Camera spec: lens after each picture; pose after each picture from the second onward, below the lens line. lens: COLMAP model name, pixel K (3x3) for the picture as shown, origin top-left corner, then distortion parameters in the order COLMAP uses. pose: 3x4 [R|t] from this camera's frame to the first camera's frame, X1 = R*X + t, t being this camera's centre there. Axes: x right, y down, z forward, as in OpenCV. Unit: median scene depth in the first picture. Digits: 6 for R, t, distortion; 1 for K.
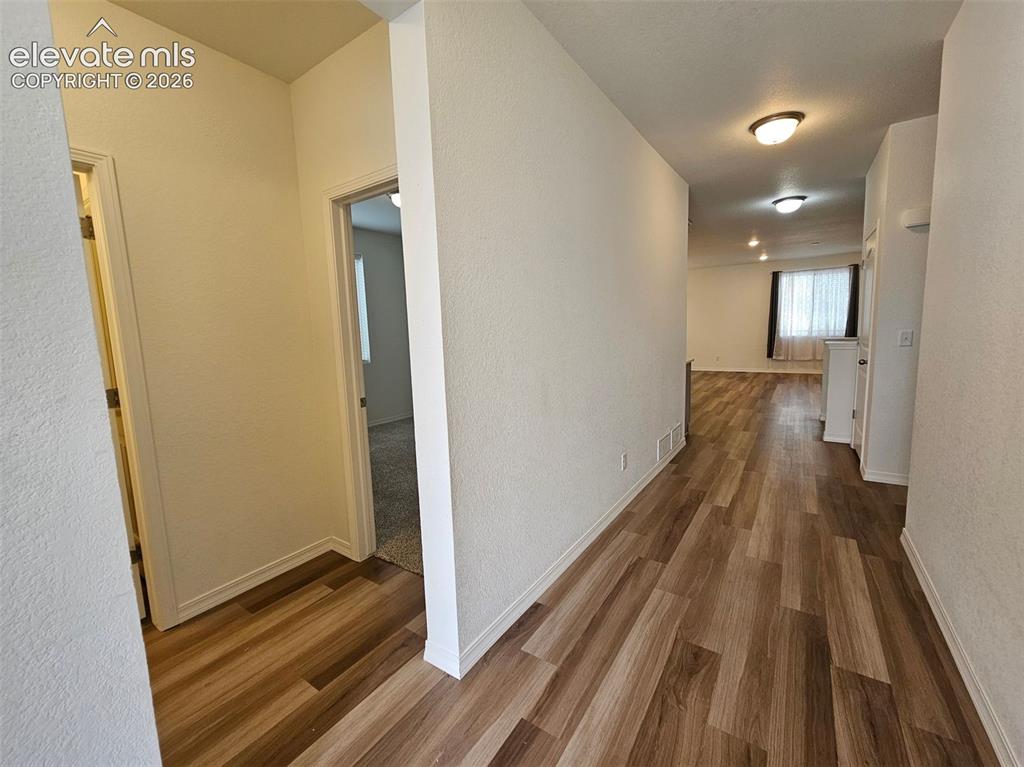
lens RADIAL K [[418.2, 0, 509.9], [0, 418.2, 378.8], [0, 0, 1]] dist [-0.001955, -0.000207]
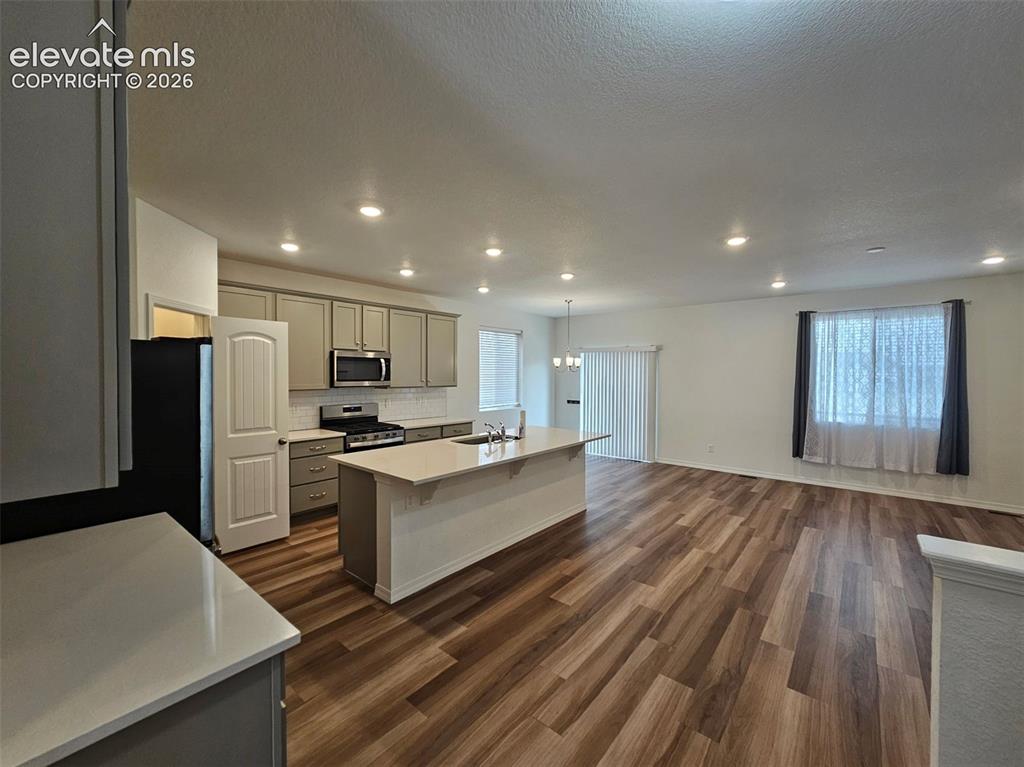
lens RADIAL K [[421.0, 0, 514.8], [0, 421.0, 380.8], [0, 0, 1]] dist [0.002267, 0.000385]
pose [[0.995804, 0.043088, -0.080738, 0.289957], [-0.050971, 0.993854, -0.098262, -0.082807], [0.076008, 0.101965, 0.991880, 0.400964]]
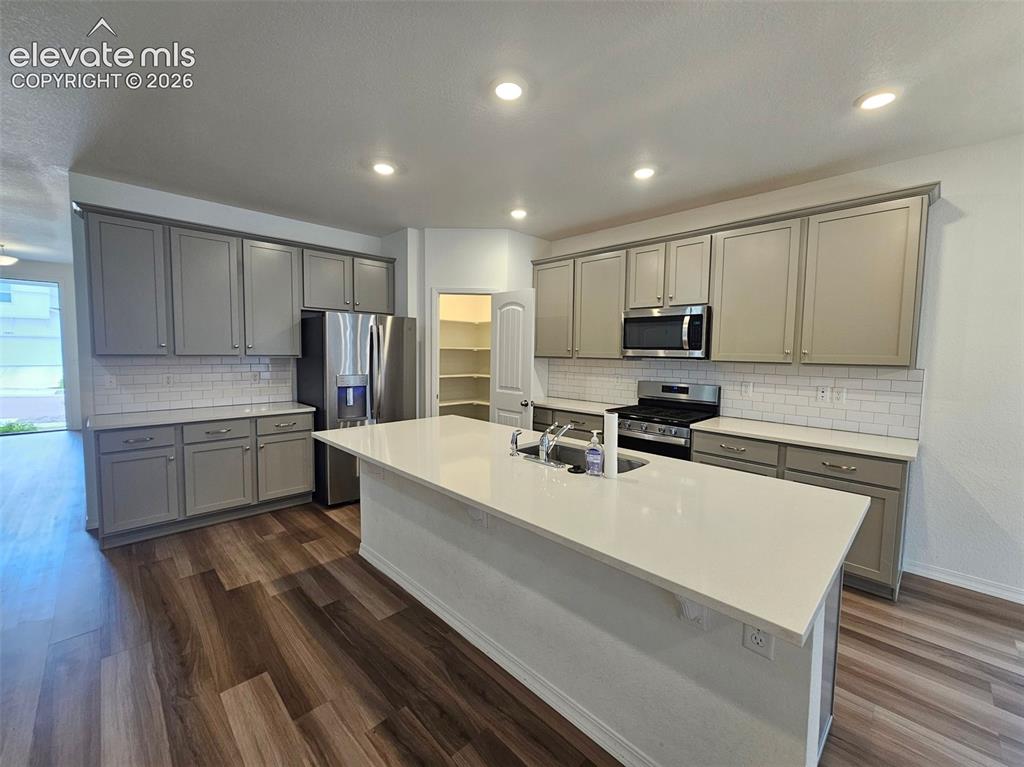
lens RADIAL K [[418.2, 0, 509.9], [0, 418.2, 378.8], [0, 0, 1]] dist [-0.001955, -0.000207]
pose [[-0.185989, 0.096460, -0.977805, 0.445345], [-0.125396, 0.984701, 0.120992, -0.125699], [0.974517, 0.145116, -0.171048, 0.831496]]
